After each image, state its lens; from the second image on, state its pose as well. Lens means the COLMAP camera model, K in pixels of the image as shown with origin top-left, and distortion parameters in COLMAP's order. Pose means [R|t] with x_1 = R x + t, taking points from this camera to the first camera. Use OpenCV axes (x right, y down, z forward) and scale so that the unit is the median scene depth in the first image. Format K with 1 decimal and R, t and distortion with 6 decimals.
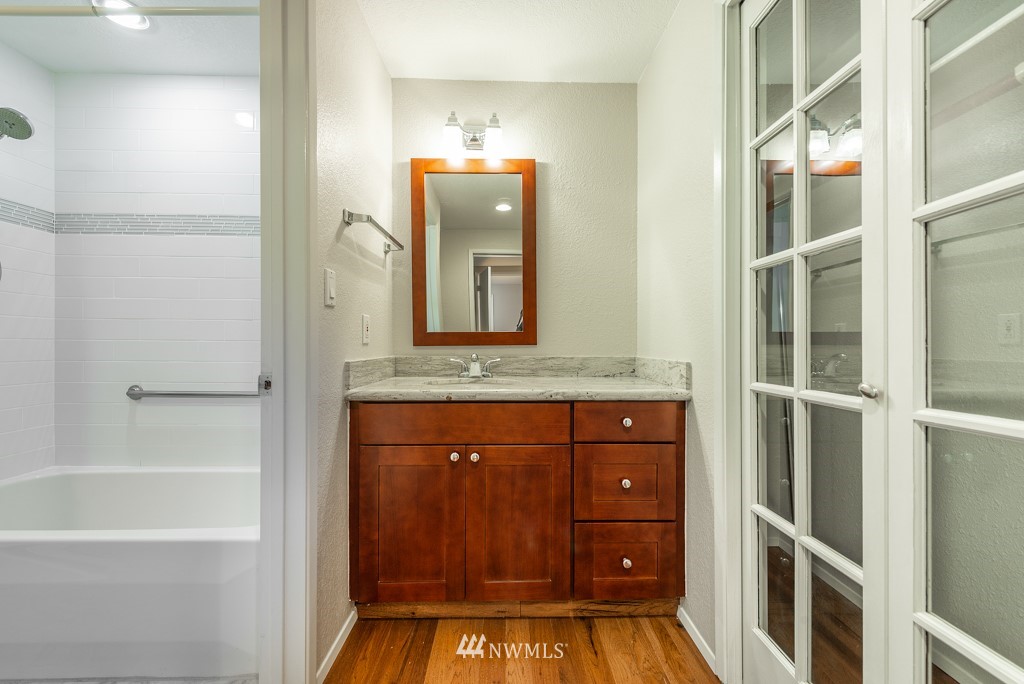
lens RADIAL K [[406.6, 0, 501.0], [0, 406.6, 343.4], [0, 0, 1]] dist [-0.000358, 0.000143]
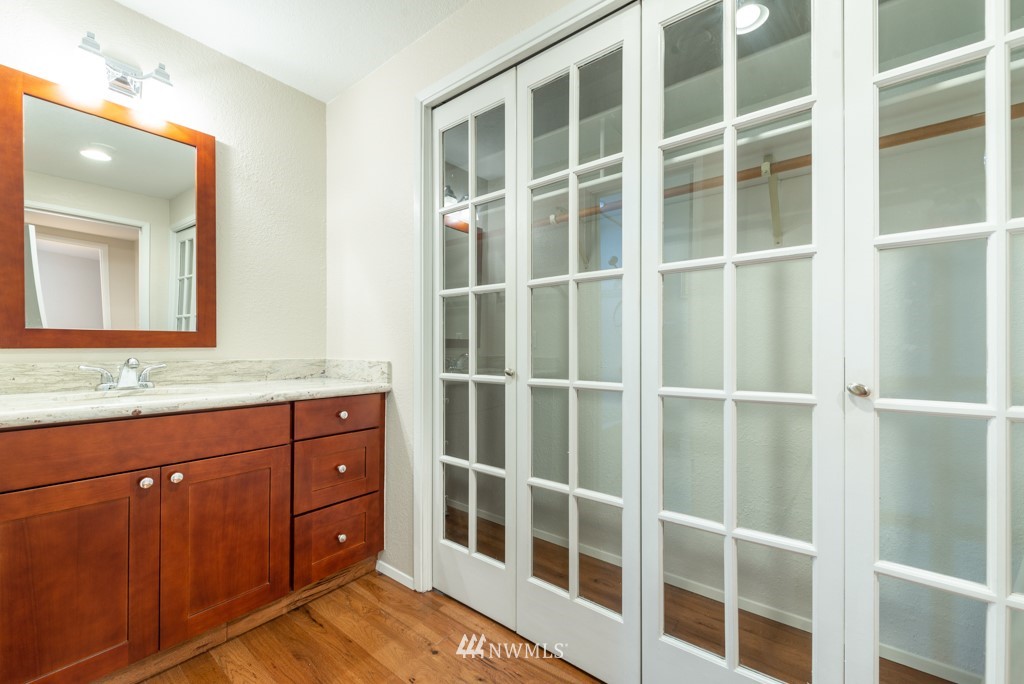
lens RADIAL K [[421.9, 0, 521.3], [0, 421.9, 347.8], [0, 0, 1]] dist [0.012011, -0.004717]
pose [[0.606802, 0.001801, 0.794851, -0.328298], [-0.004223, 0.999991, 0.000958, 0.000701], [-0.794842, -0.003939, 0.606804, -0.123490]]
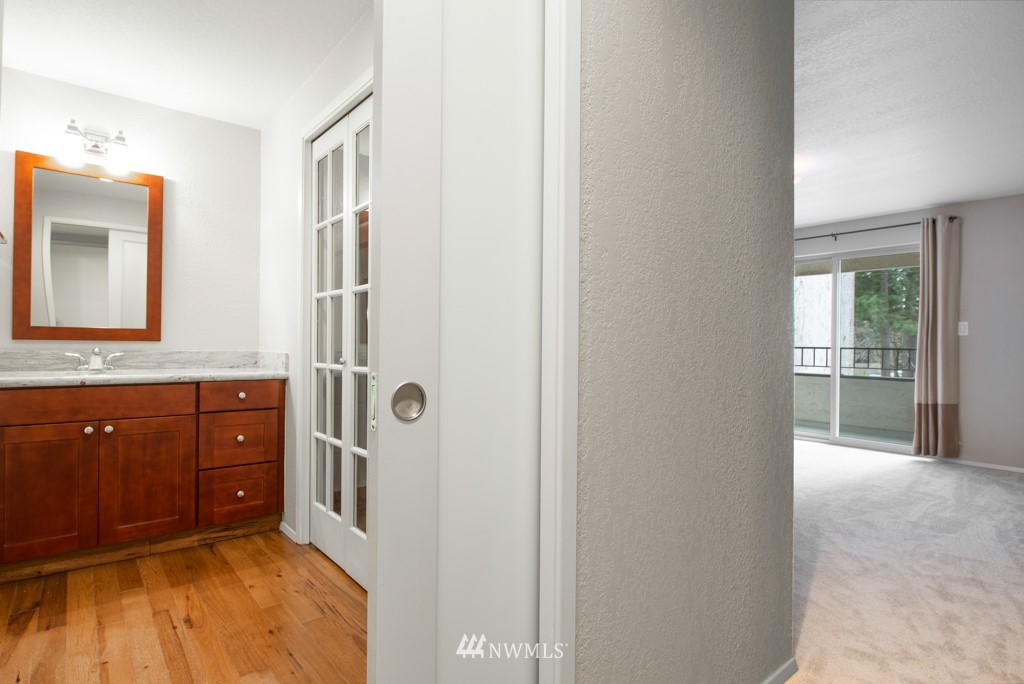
lens RADIAL K [[553.5, 0, 528.0], [0, 553.5, 345.0], [0, 0, 1]] dist [-0.000299, -0.004532]
pose [[0.763275, 0.006237, 0.646043, -0.175829], [-0.010113, 0.999946, 0.002295, 0.002079], [-0.645994, -0.008285, 0.763297, -1.113298]]
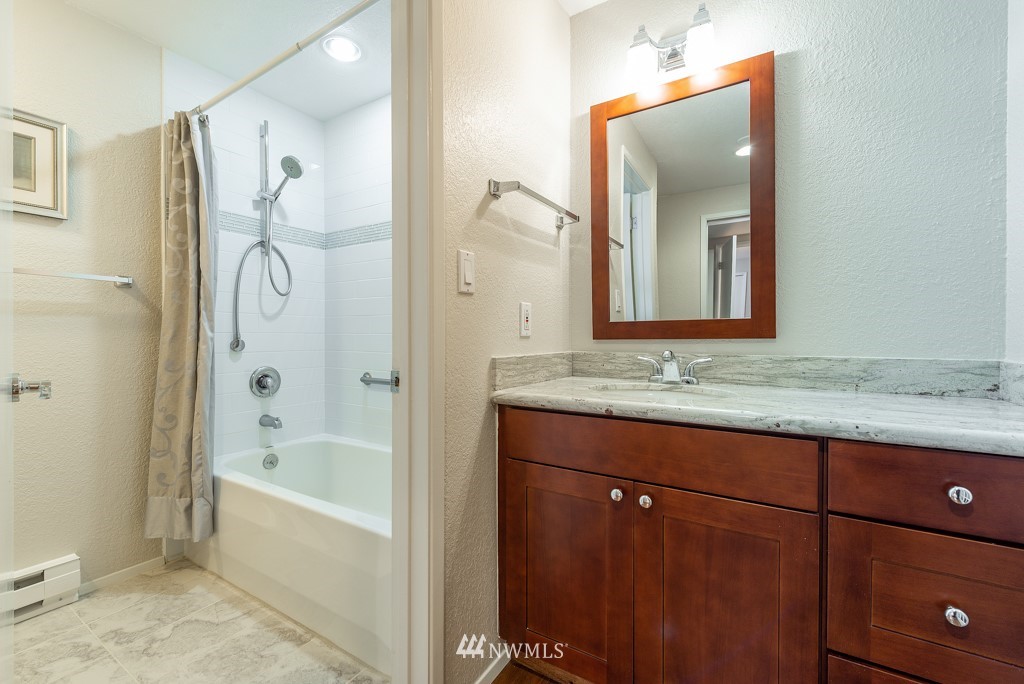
lens RADIAL K [[421.9, 0, 505.5], [0, 421.9, 339.8], [0, 0, 1]] dist [0.012011, -0.004717]
pose [[0.843421, 0.002676, -0.537246, 0.117593], [0.001992, 0.999965, 0.008108, -0.000280], [0.537249, -0.007908, 0.843387, 0.261445]]
